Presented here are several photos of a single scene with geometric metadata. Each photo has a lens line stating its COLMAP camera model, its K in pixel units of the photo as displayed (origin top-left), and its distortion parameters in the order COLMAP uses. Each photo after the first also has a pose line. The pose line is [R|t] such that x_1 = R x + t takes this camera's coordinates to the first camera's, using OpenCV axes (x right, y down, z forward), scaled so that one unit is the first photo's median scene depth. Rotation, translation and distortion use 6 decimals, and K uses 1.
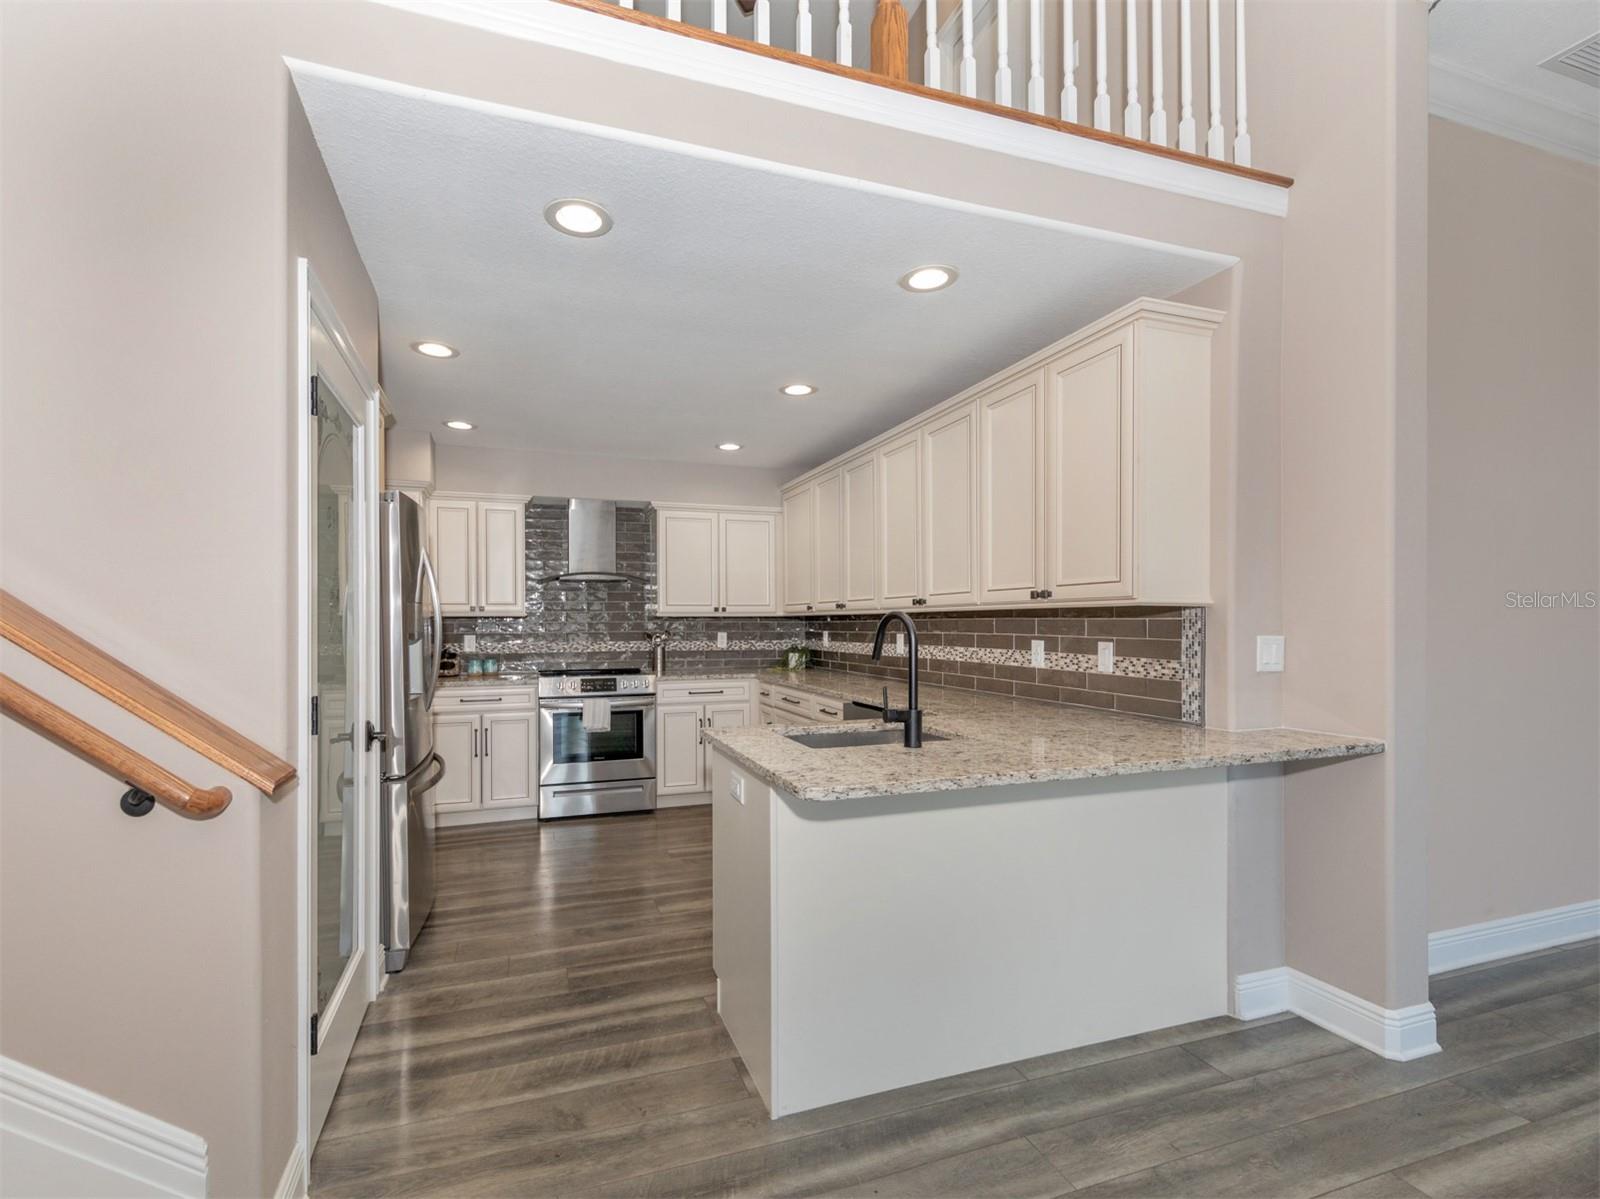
lens RADIAL K [[713.7, 0, 751.3], [0, 713.7, 633.4], [0, 0, 1]] dist [0.010623, -0.001547]
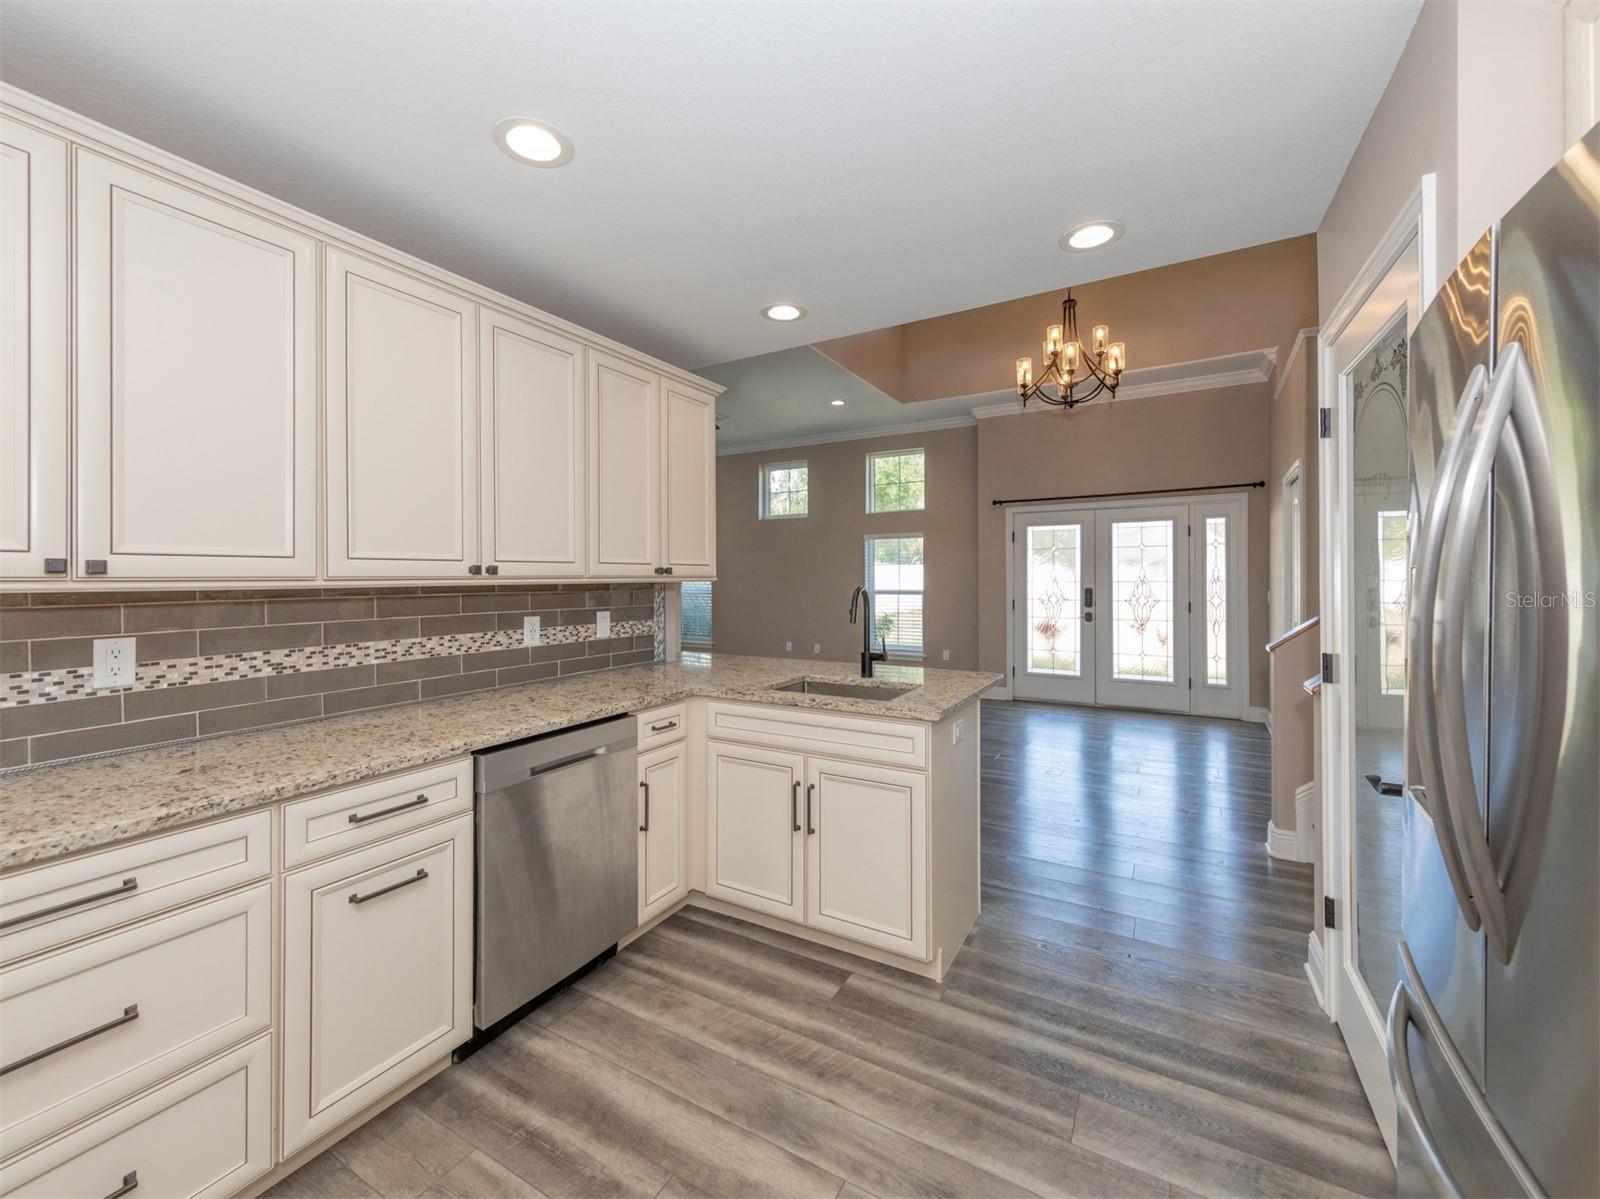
lens RADIAL K [[634.4, 0, 802.9], [0, 634.4, 584.6], [0, 0, 1]] dist [0.001367, -0.000061]
pose [[-0.668700, 0.000750, 0.743532, -0.404771], [0.020393, 0.999642, 0.017332, -0.035527], [-0.743253, 0.026753, -0.668476, 1.200899]]
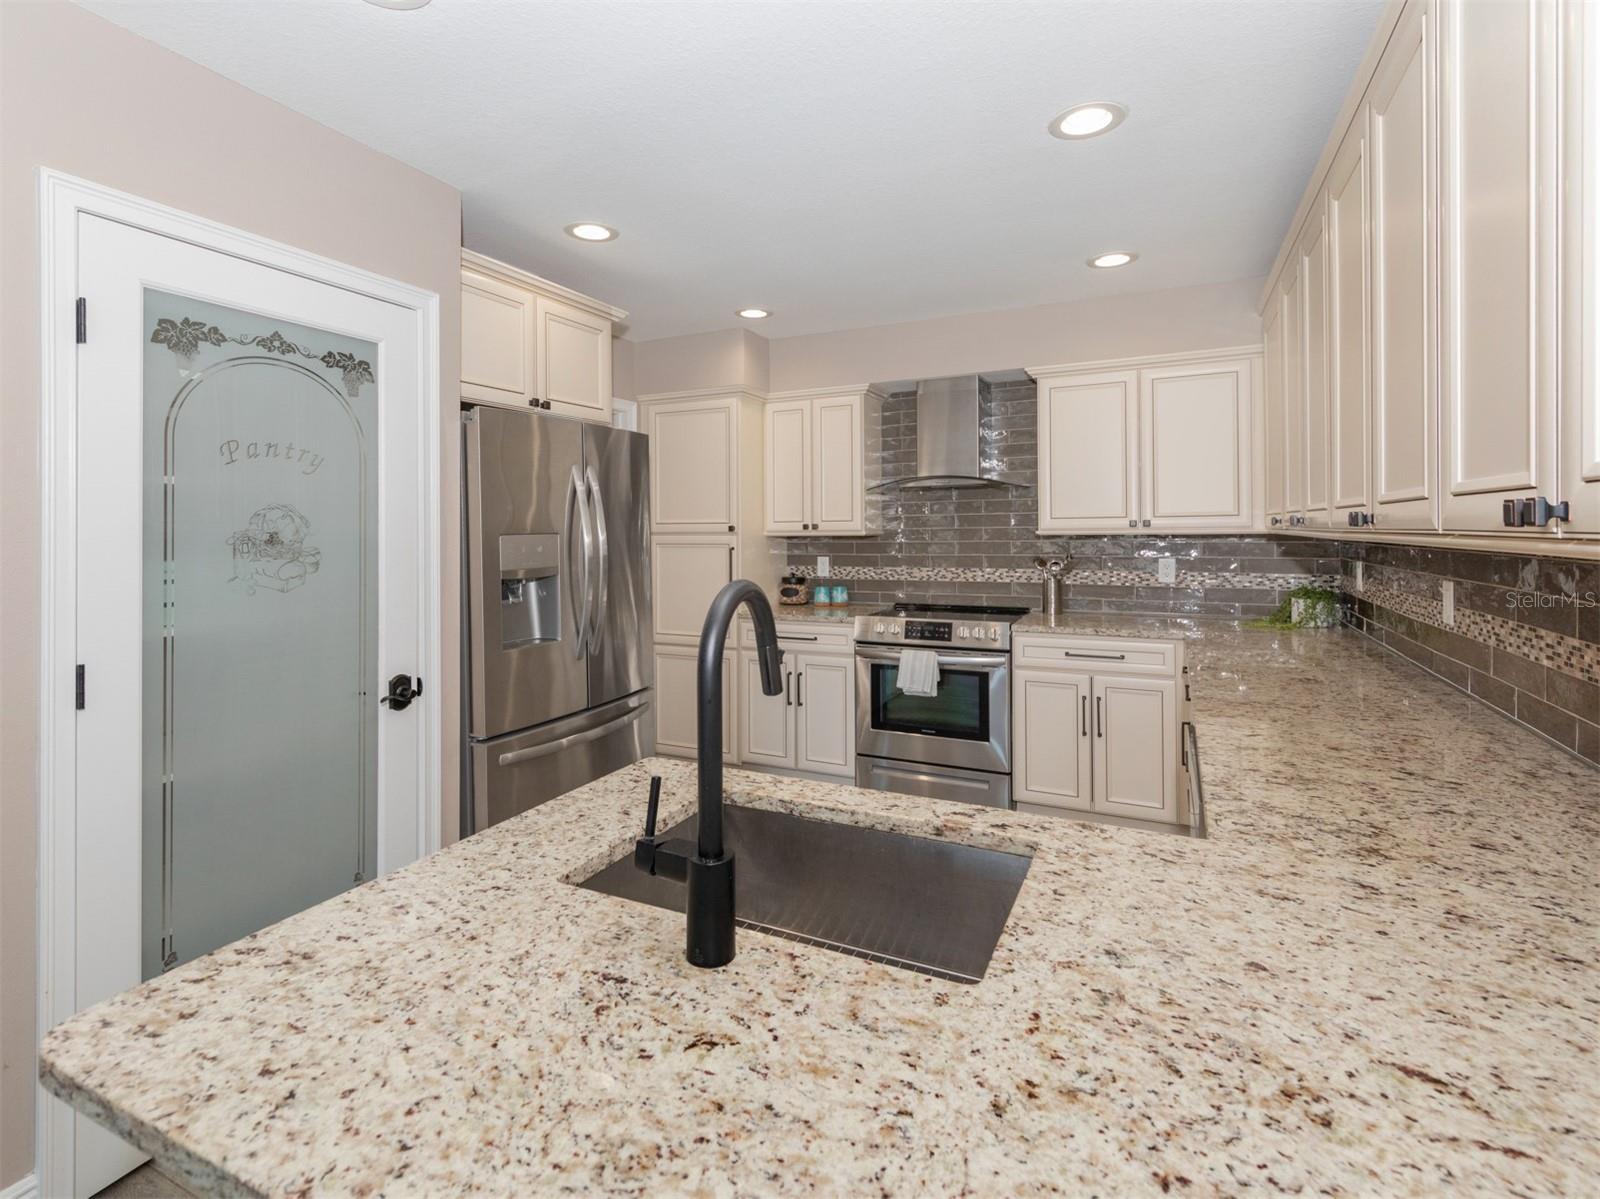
lens RADIAL K [[777.4, 0, 777.3], [0, 777.4, 525.7], [0, 0, 1]] dist [0.005555, 0.000590]
pose [[0.709315, -0.006601, -0.704861, 0.326613], [-0.001546, 0.999939, -0.010921, -0.036147], [0.704890, 0.008836, 0.709261, 0.449448]]
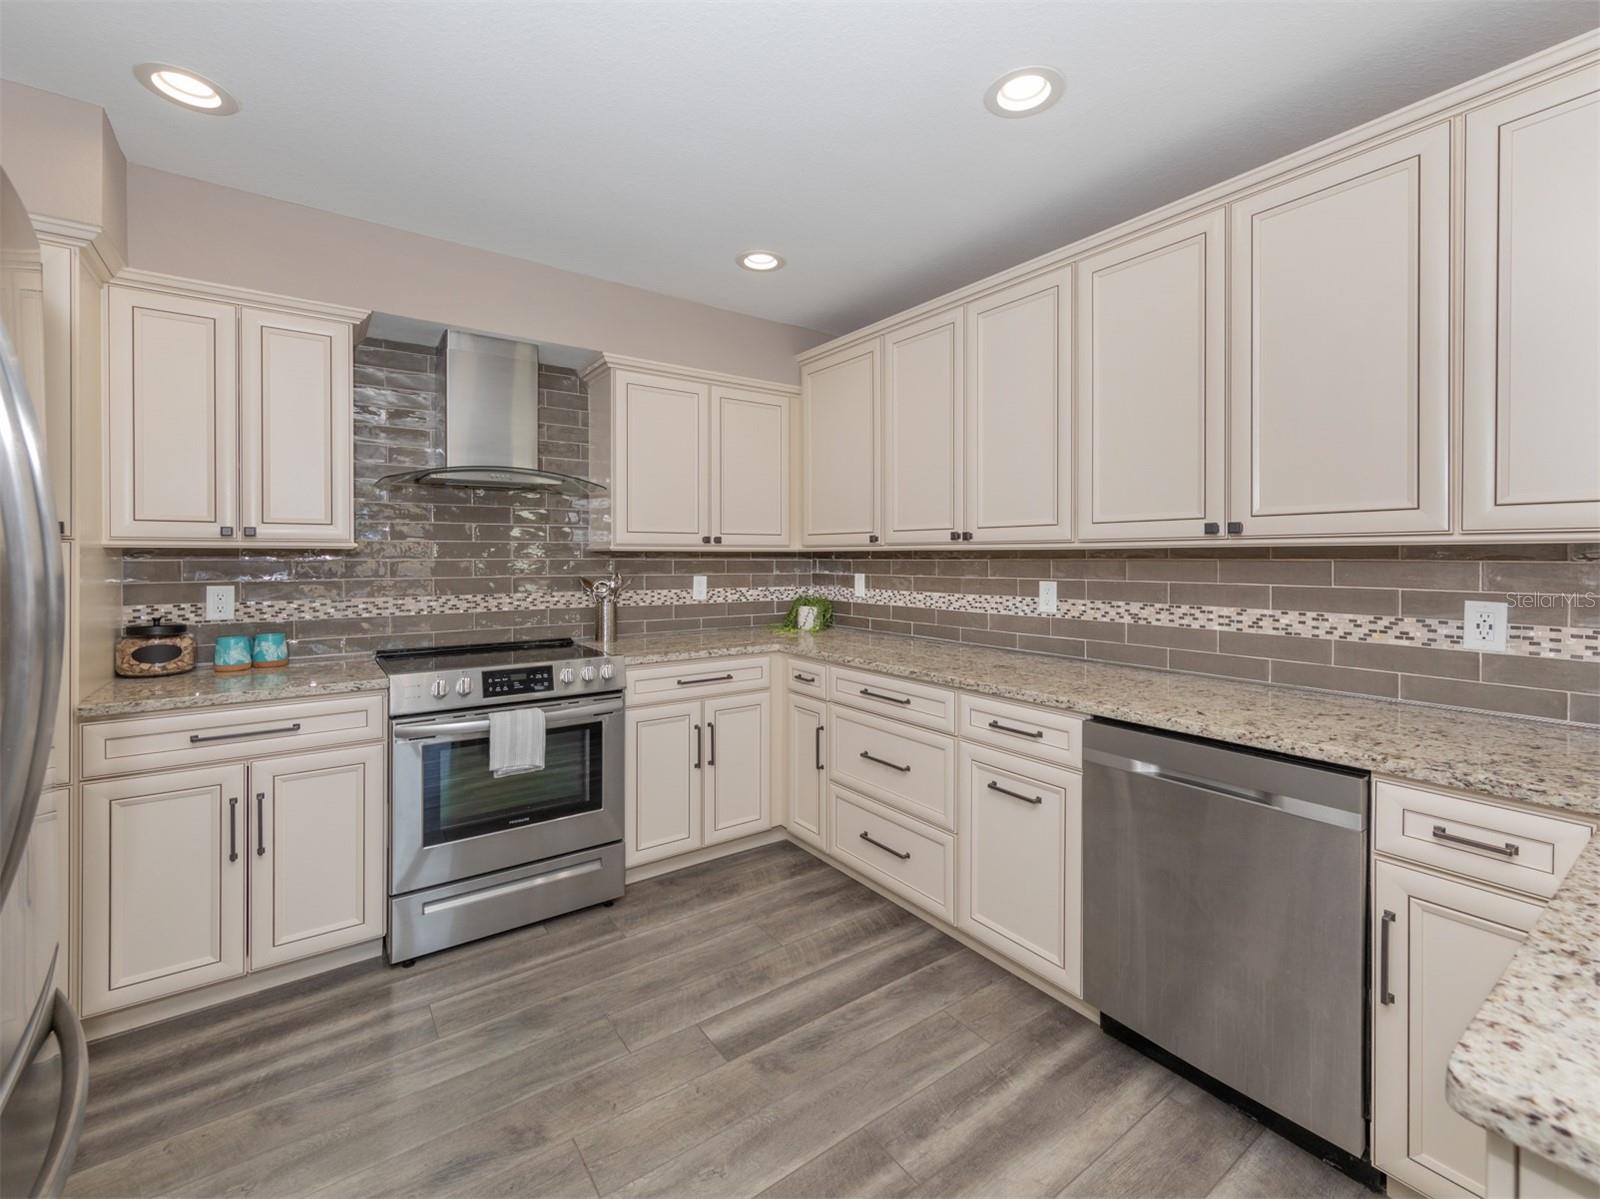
lens RADIAL K [[713.7, 0, 815.2], [0, 713.7, 560.9], [0, 0, 1]] dist [0.010623, -0.001547]
pose [[0.950879, 0.002308, 0.309553, -0.231933], [0.000316, 0.999964, -0.008427, -0.015494], [-0.309562, 0.008111, 0.950845, 0.595236]]
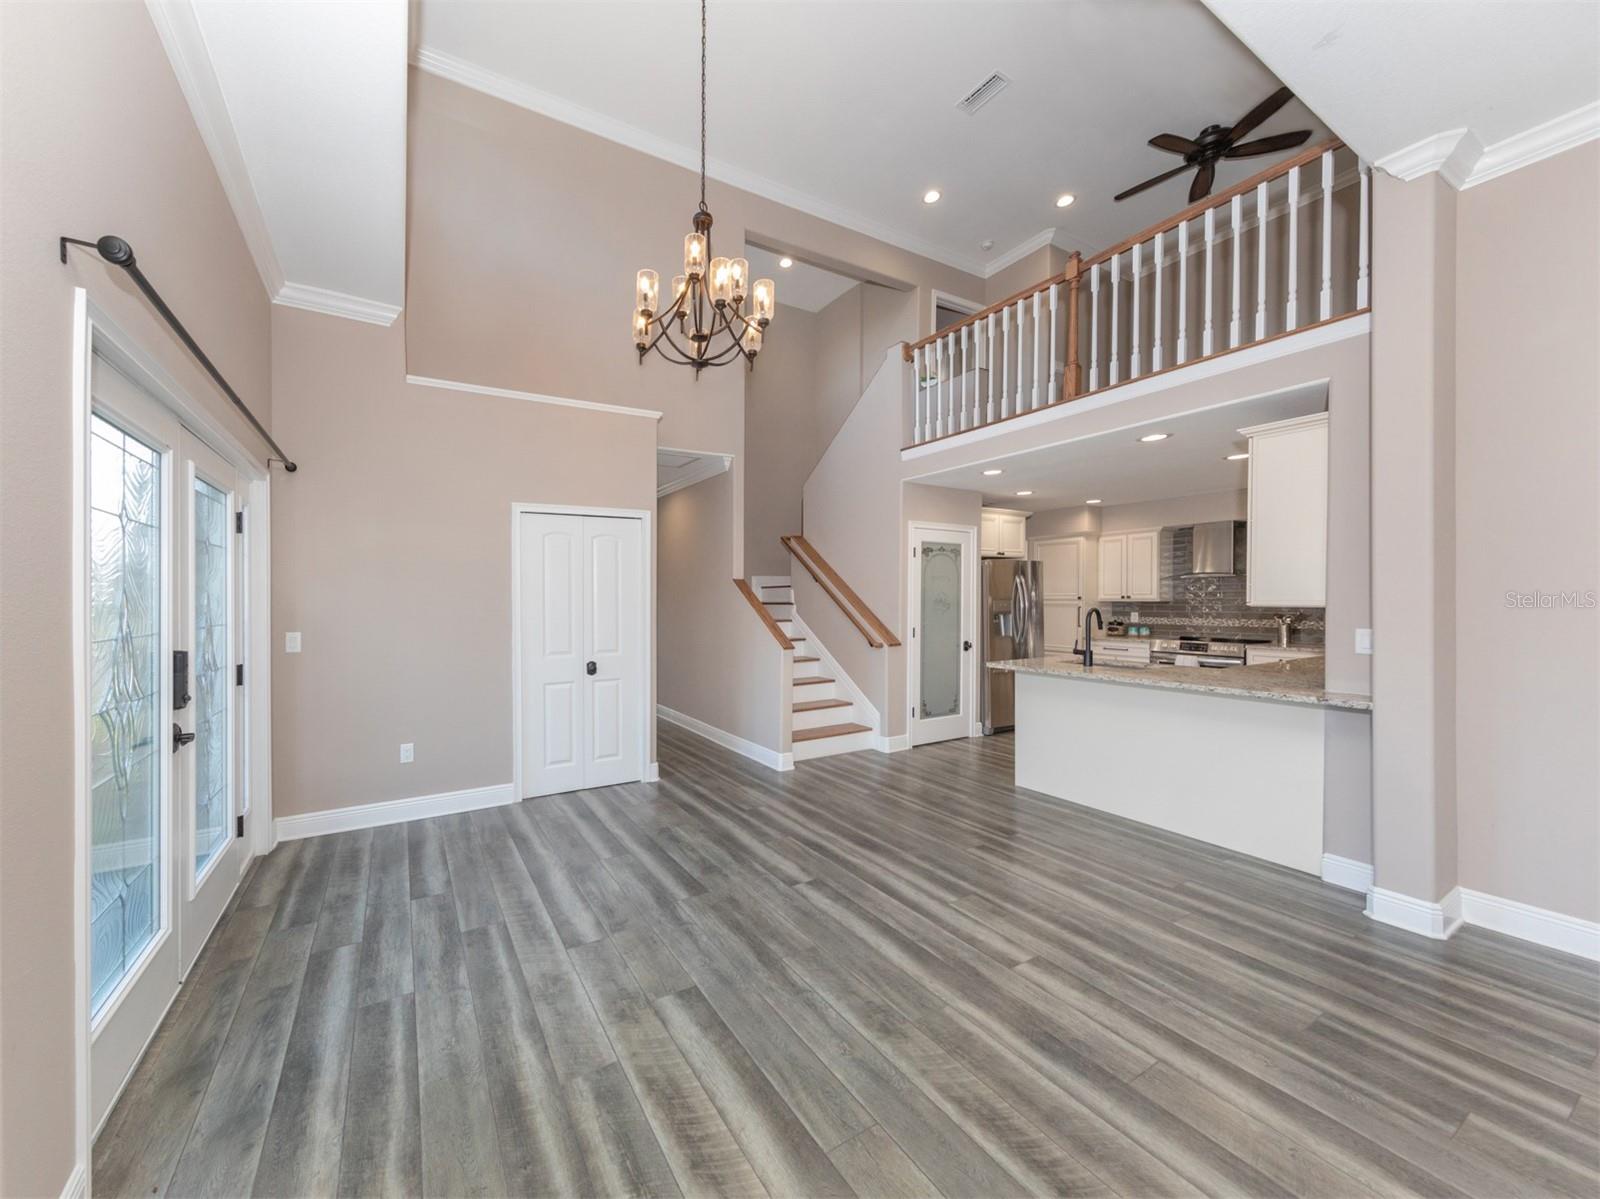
lens RADIAL K [[571.7, 0, 693.6], [0, 571.7, 597.7], [0, 0, 1]] dist [0.006579, -0.000879]
pose [[0.158834, 0.001697, -0.987304, 1.142608], [-0.008943, 0.999960, 0.000280, -0.033799], [0.987265, 0.008785, 0.158843, -0.350959]]
